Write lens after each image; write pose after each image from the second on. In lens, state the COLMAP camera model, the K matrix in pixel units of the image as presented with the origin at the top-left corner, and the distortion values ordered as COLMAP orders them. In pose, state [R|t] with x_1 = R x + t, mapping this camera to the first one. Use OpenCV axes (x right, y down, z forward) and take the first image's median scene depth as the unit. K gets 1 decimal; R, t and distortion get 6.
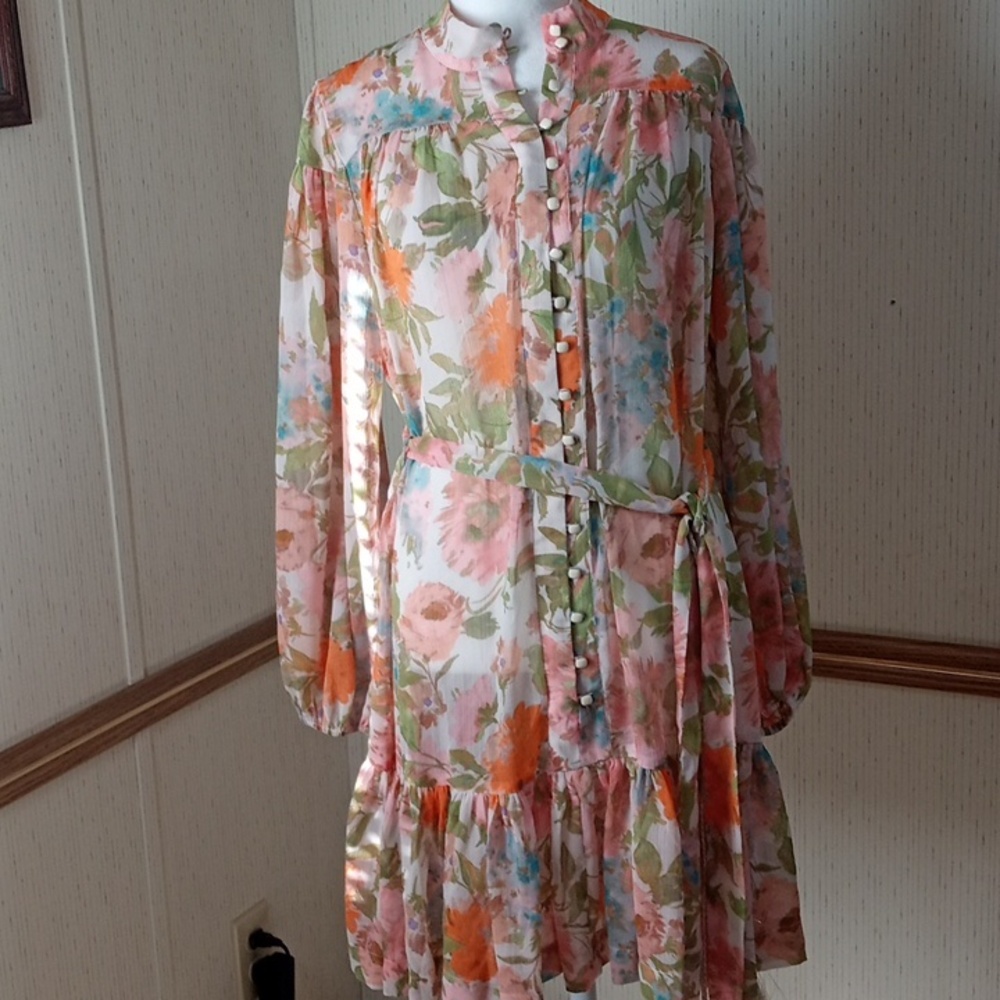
lens RADIAL K [[1729.2, 0, 501.6], [0, 1729.2, 499.2], [0, 0, 1]] dist [0.095616, 0.000000]
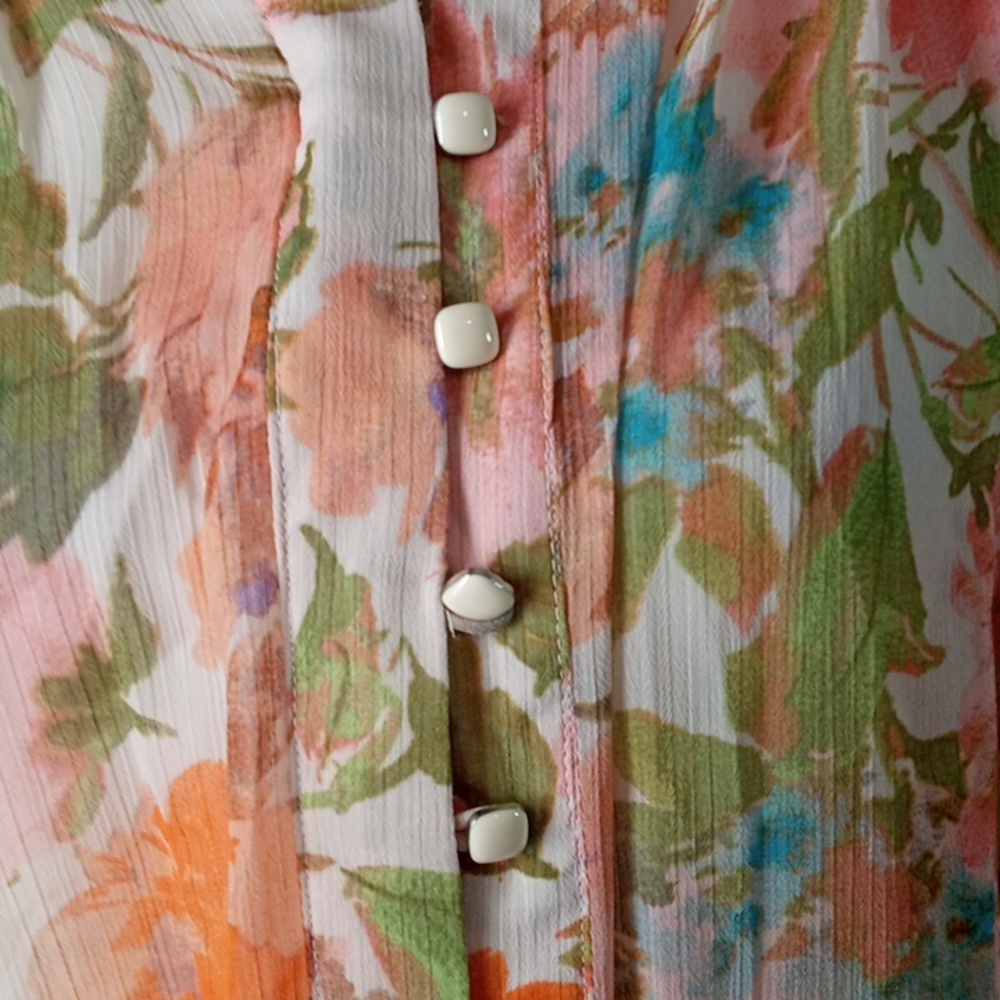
lens RADIAL K [[1729.2, 0, 509.4], [0, 1729.2, 455.6], [0, 0, 1]] dist [0.095616, 0.000000]
pose [[0.999537, 0.009156, 0.029010, 0.028933], [-0.009599, 0.999839, 0.015187, -0.159022], [-0.028866, -0.015459, 0.999464, 0.803032]]
